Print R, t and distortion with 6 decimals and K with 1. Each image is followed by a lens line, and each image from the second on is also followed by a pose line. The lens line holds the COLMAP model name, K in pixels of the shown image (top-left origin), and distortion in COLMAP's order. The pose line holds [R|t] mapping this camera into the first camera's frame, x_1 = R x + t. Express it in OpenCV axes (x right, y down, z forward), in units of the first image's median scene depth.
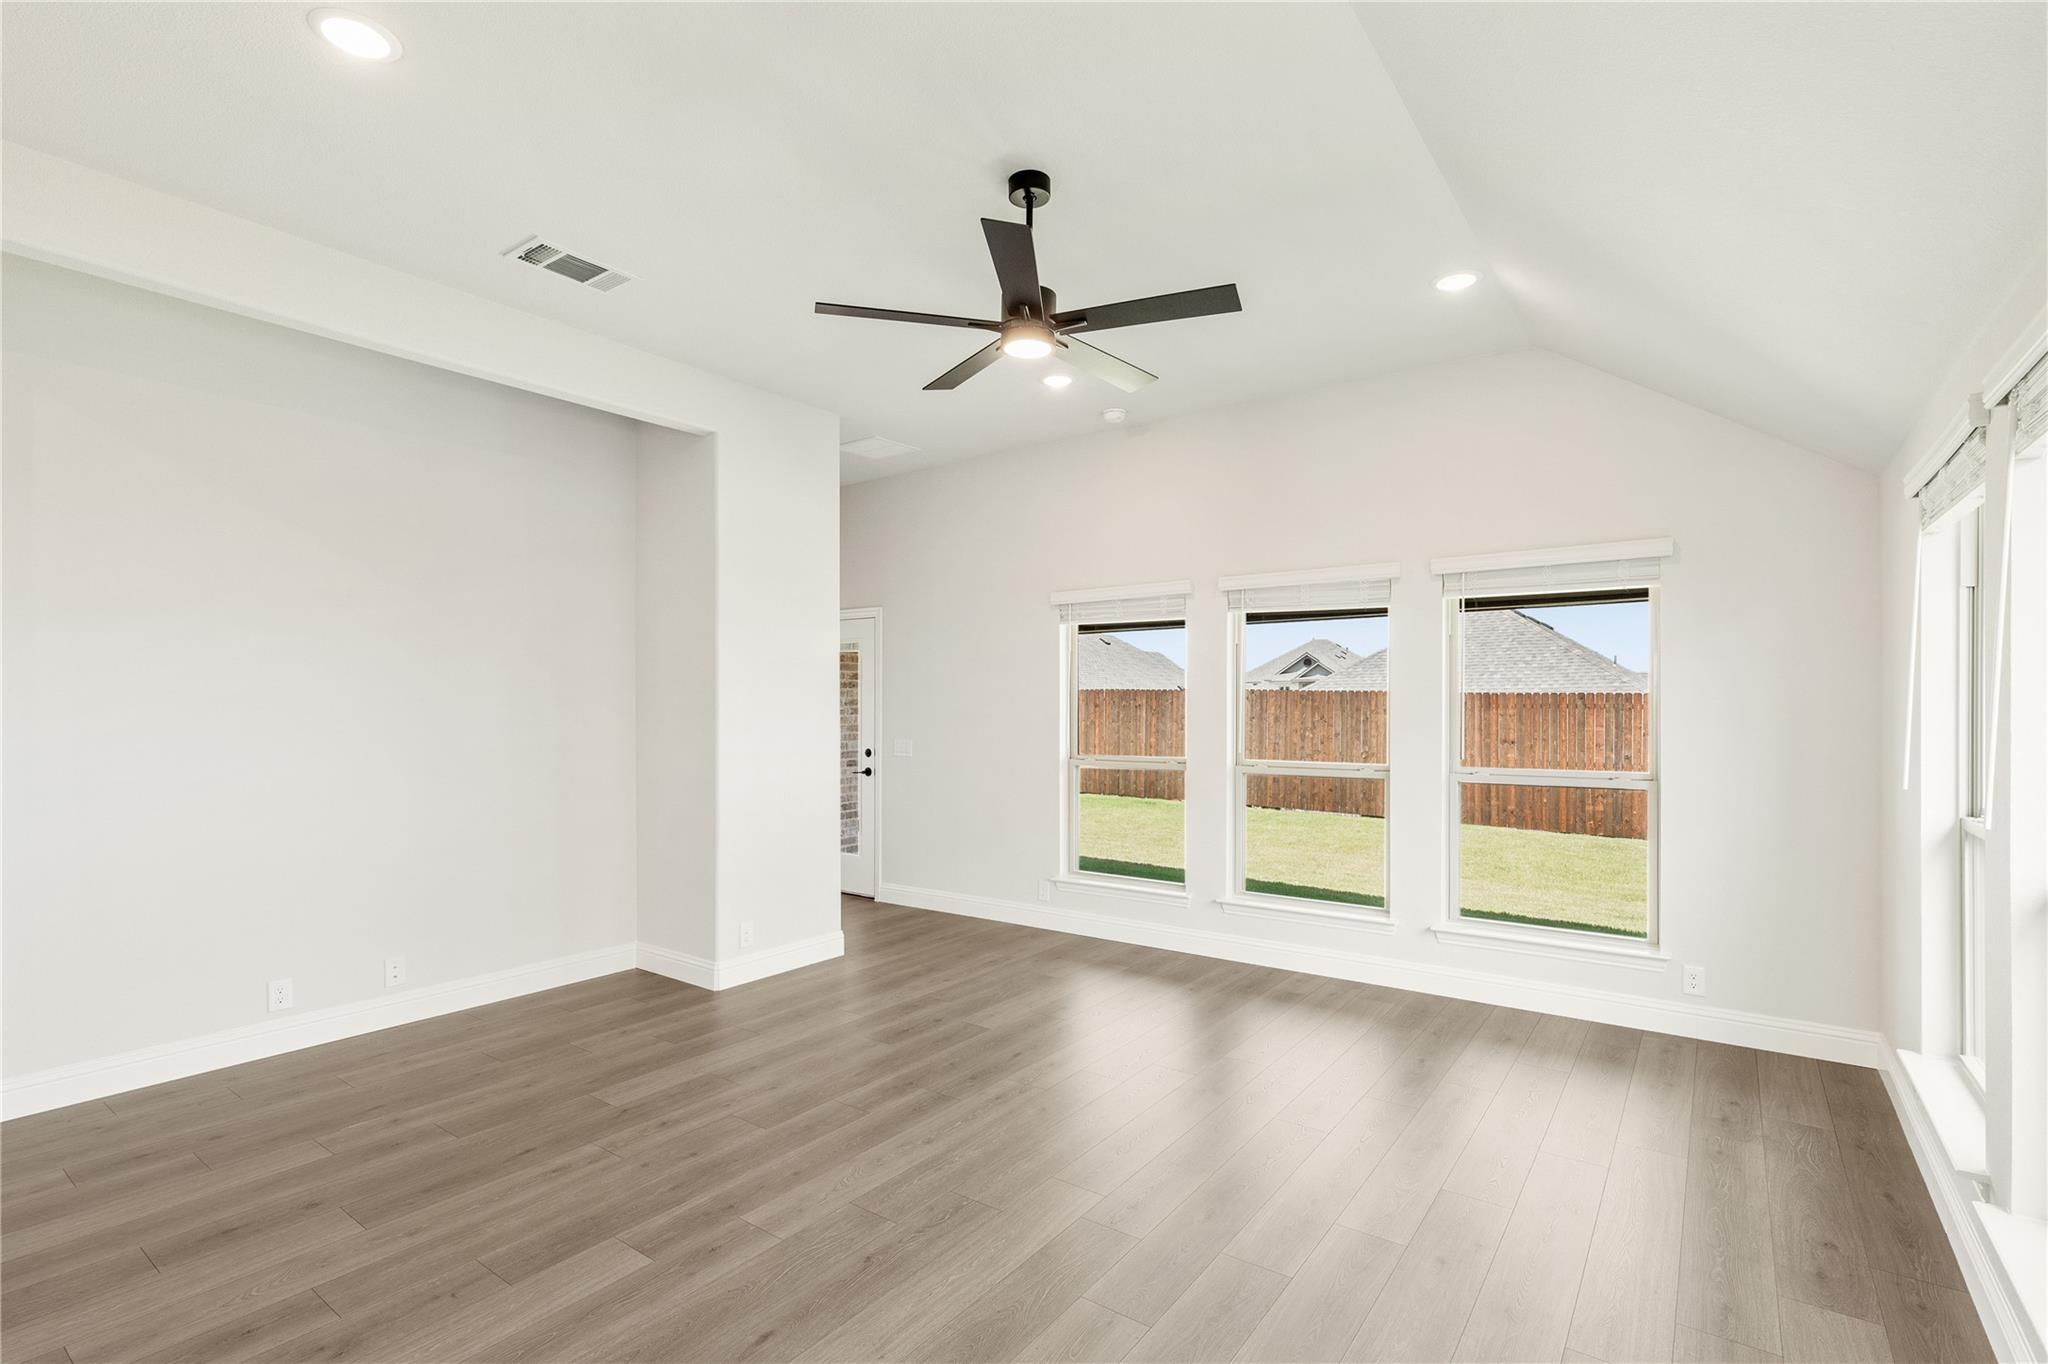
lens RADIAL K [[965.3, 0, 1021.4], [0, 965.3, 692.5], [0, 0, 1]] dist [-0.004276, -0.000495]
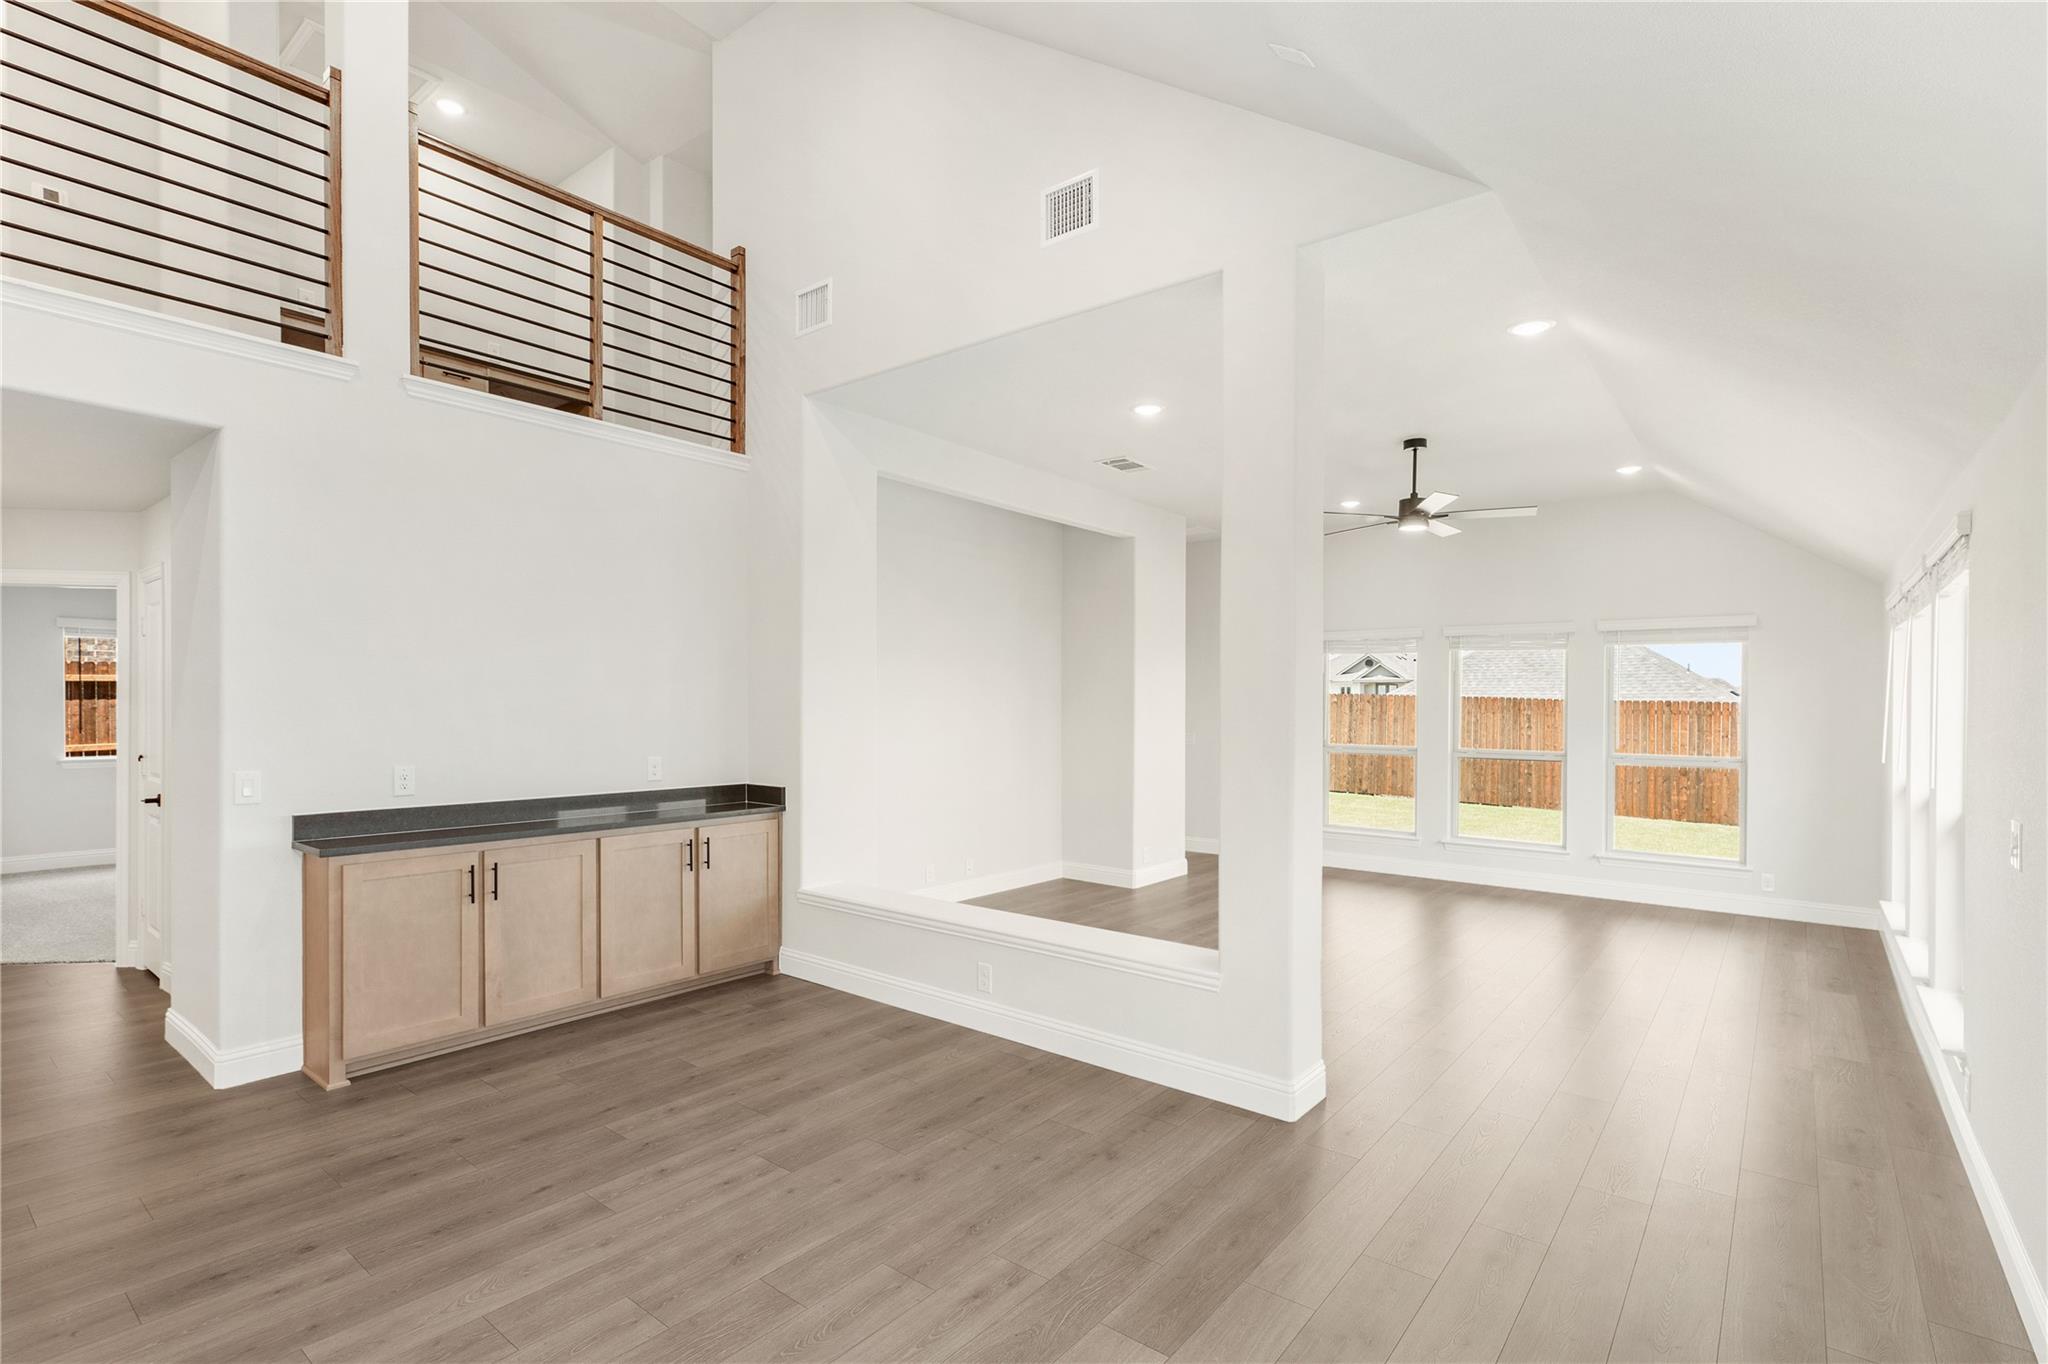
lens RADIAL K [[965.3, 0, 1026.9], [0, 965.3, 688.6], [0, 0, 1]] dist [-0.004276, -0.000495]
pose [[0.998985, 0.009931, -0.043946, -0.337363], [-0.009963, 0.999950, -0.000501, -0.014245], [0.043939, 0.000938, 0.999034, -0.474922]]
